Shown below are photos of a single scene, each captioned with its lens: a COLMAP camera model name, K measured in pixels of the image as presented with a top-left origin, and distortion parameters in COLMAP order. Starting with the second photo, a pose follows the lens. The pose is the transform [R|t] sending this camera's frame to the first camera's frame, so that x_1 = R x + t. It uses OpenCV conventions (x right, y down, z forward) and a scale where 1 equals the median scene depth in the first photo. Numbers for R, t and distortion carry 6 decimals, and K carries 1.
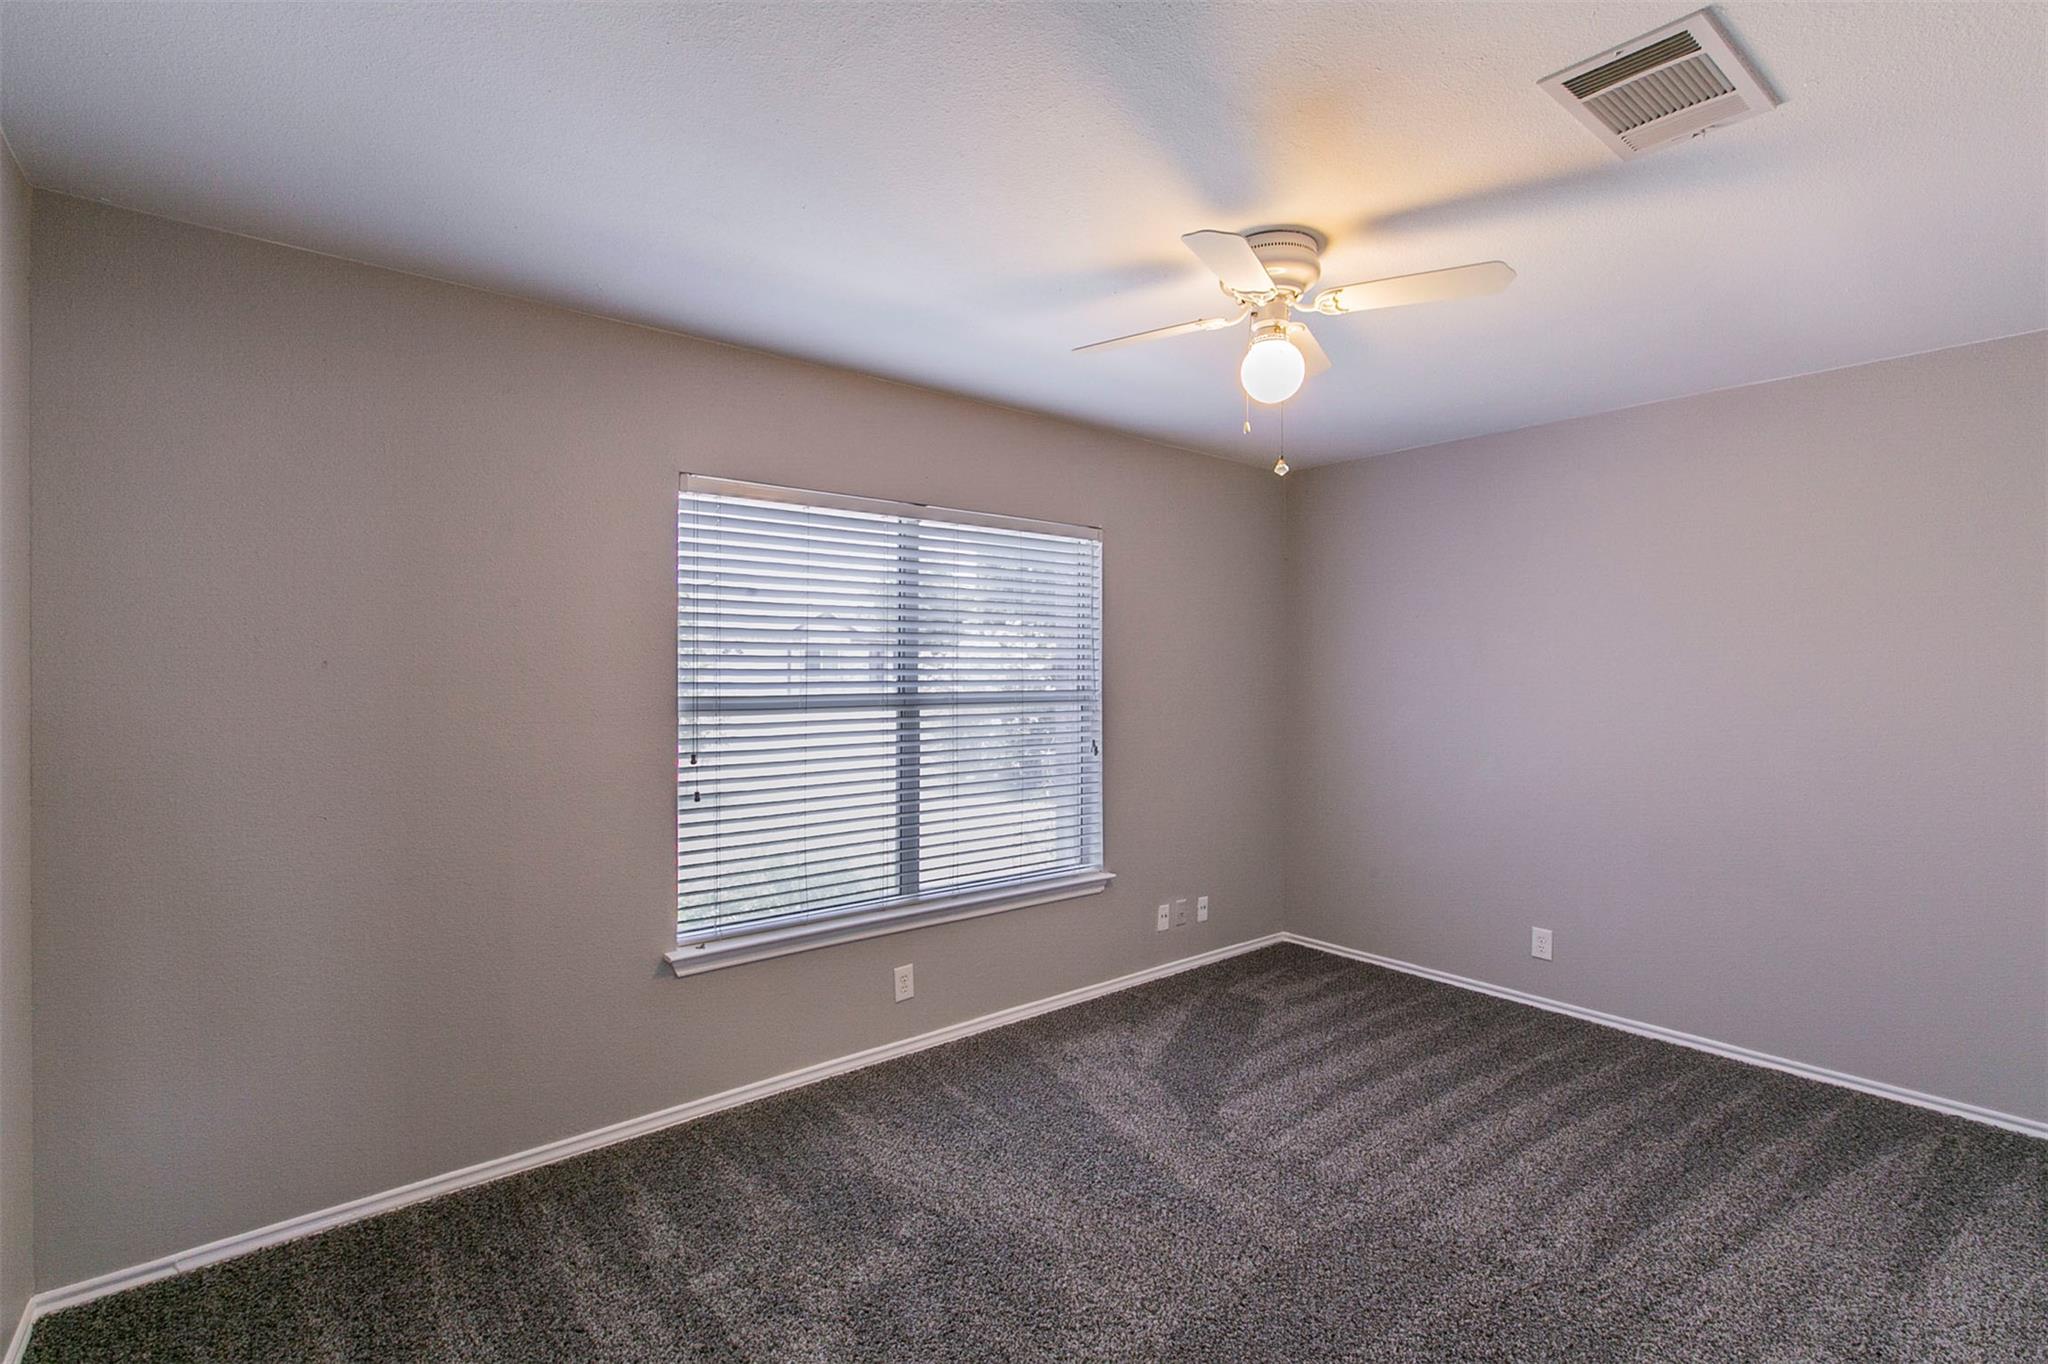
lens RADIAL K [[919.8, 0, 1023.0], [0, 919.8, 669.5], [0, 0, 1]] dist [0.001327, 0.000126]
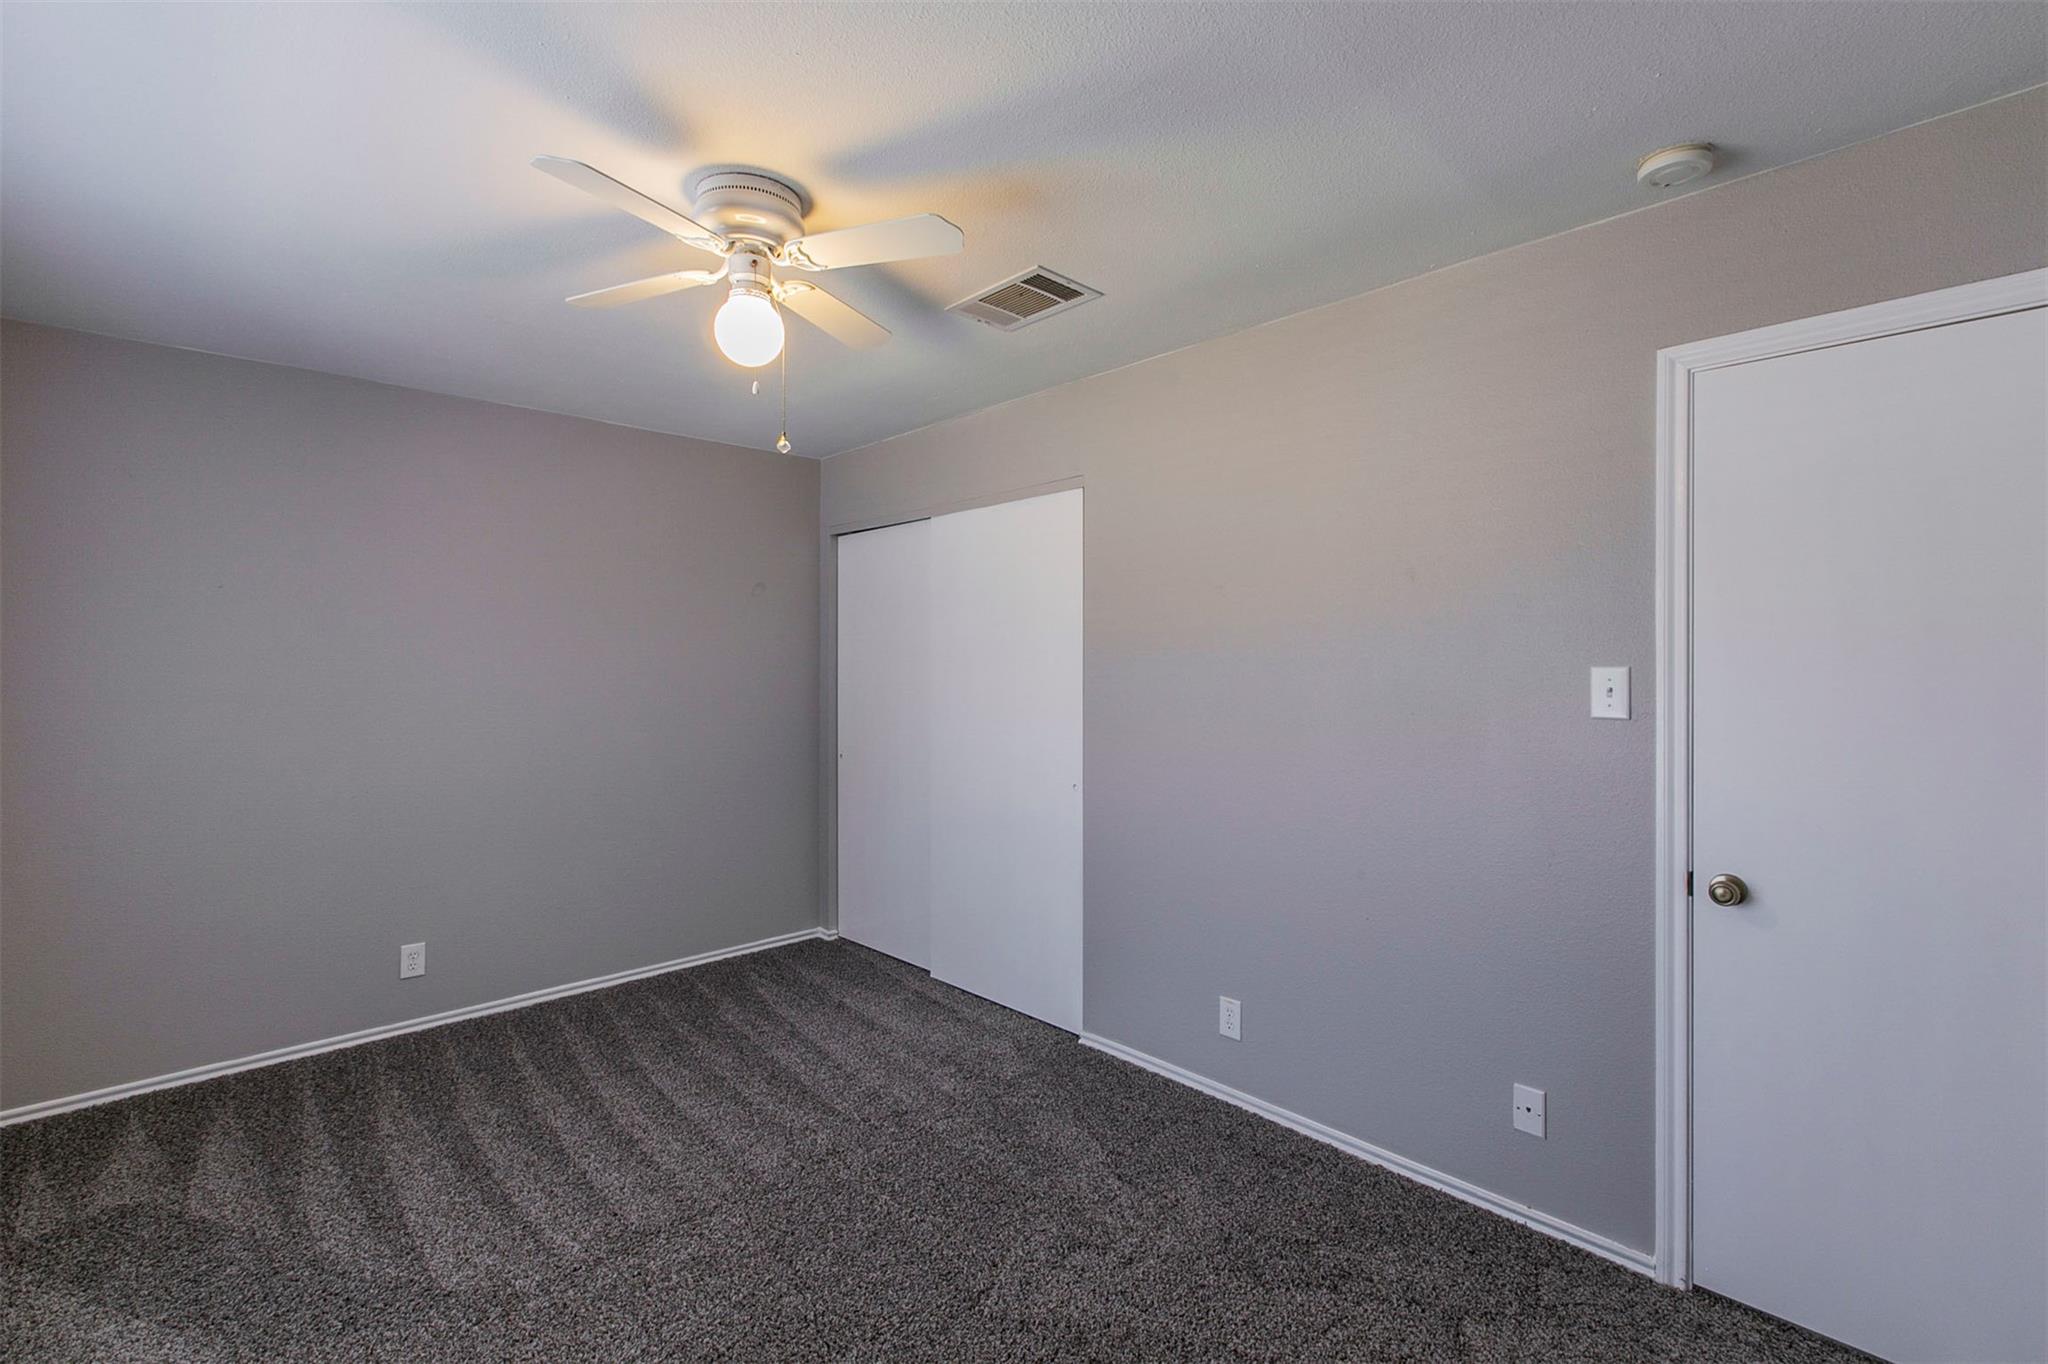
lens RADIAL K [[919.8, 0, 1023.0], [0, 919.8, 669.5], [0, 0, 1]] dist [0.001327, 0.000126]
pose [[-0.056446, -0.008109, 0.998373, -0.495417], [-0.001653, 0.999966, 0.008028, 0.001709], [-0.998404, -0.001197, -0.056458, 0.590323]]
